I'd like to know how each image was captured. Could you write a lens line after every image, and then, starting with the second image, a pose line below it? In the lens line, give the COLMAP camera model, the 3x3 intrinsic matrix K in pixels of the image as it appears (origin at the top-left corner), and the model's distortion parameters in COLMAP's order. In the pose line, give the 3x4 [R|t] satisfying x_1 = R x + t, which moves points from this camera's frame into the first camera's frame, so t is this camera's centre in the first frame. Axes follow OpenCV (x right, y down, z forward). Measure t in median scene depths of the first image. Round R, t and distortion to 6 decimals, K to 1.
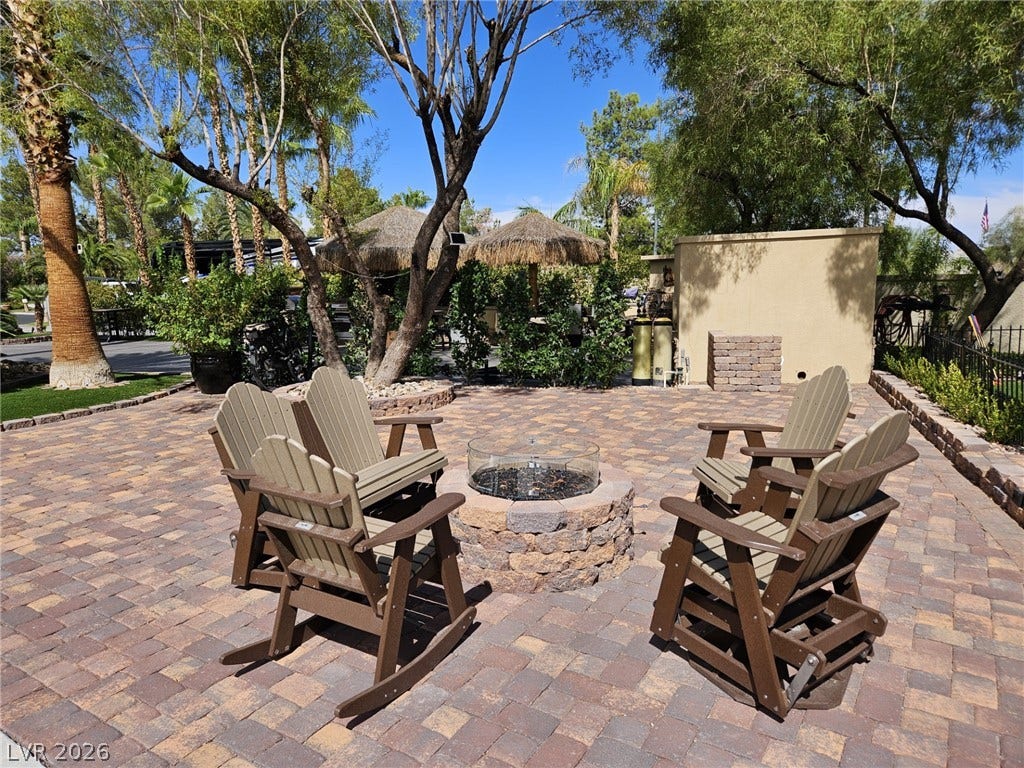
lens RADIAL K [[685.2, 0, 503.1], [0, 685.2, 386.8], [0, 0, 1]] dist [0.070010, -0.054434]
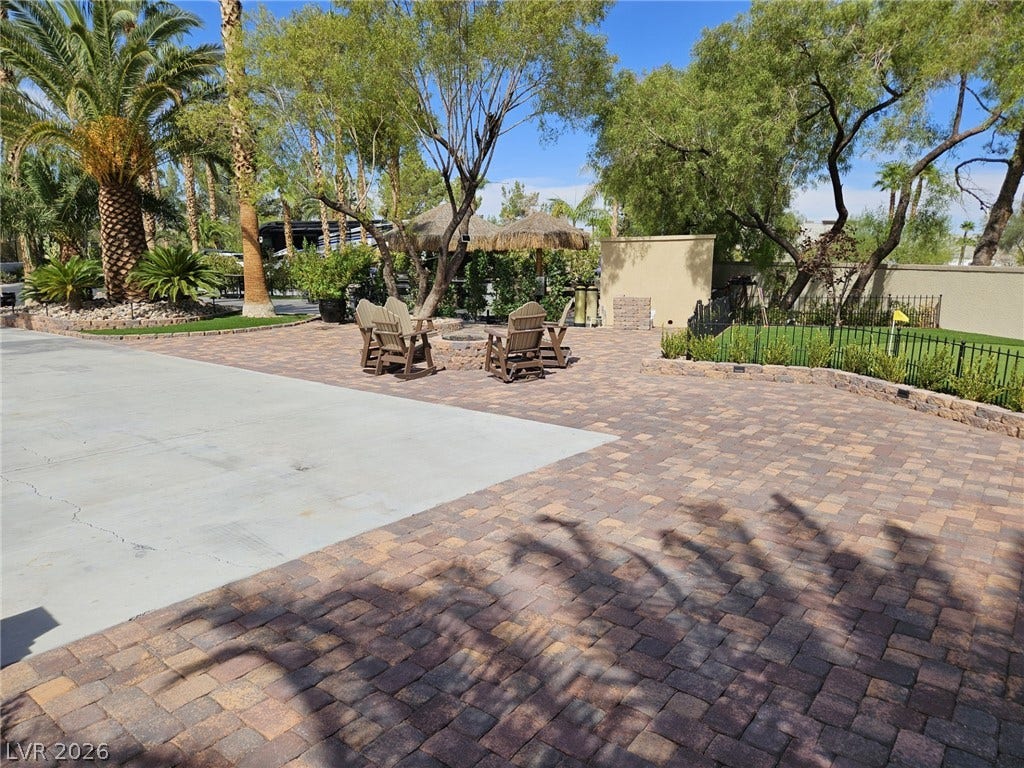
lens RADIAL K [[685.2, 0, 507.6], [0, 685.2, 388.8], [0, 0, 1]] dist [0.070010, -0.054434]
pose [[0.995905, 0.034527, -0.083548, 0.185808], [-0.031275, 0.998713, 0.039930, 0.092793], [0.084819, -0.037153, 0.995703, -0.718221]]
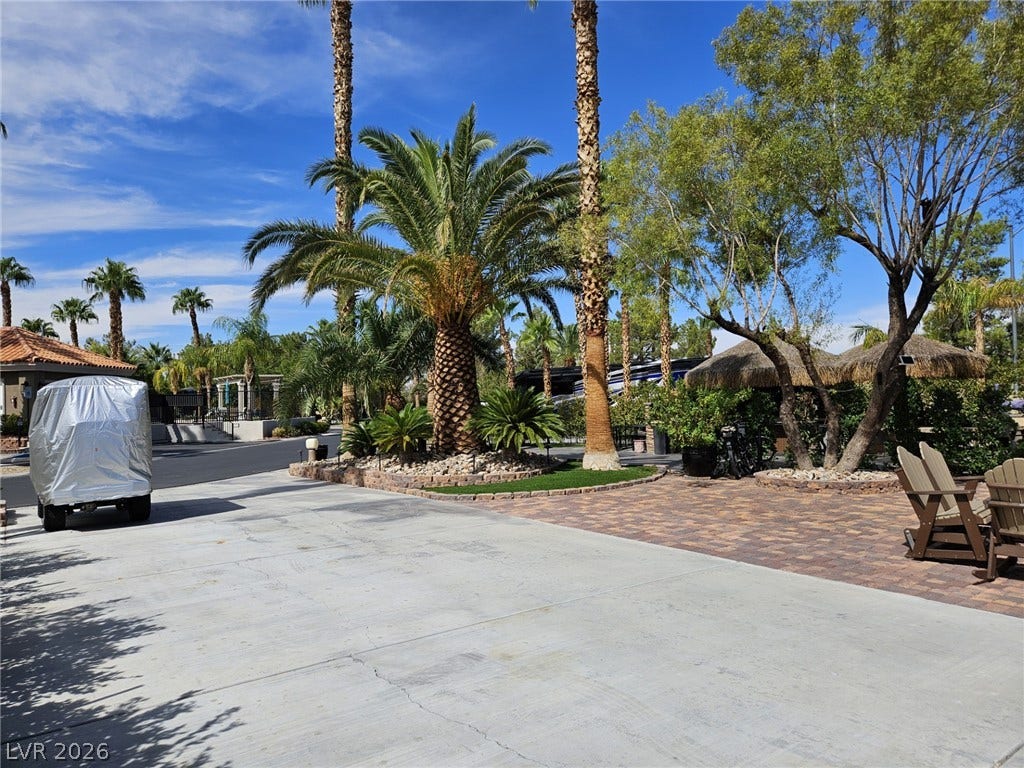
lens RADIAL K [[685.2, 0, 510.8], [0, 685.2, 384.9], [0, 0, 1]] dist [0.070010, -0.054434]
pose [[0.933525, -0.020402, -0.357932, -0.265447], [-0.041905, 0.985327, -0.165453, 0.071132], [0.356056, 0.169454, 0.918972, -0.419537]]
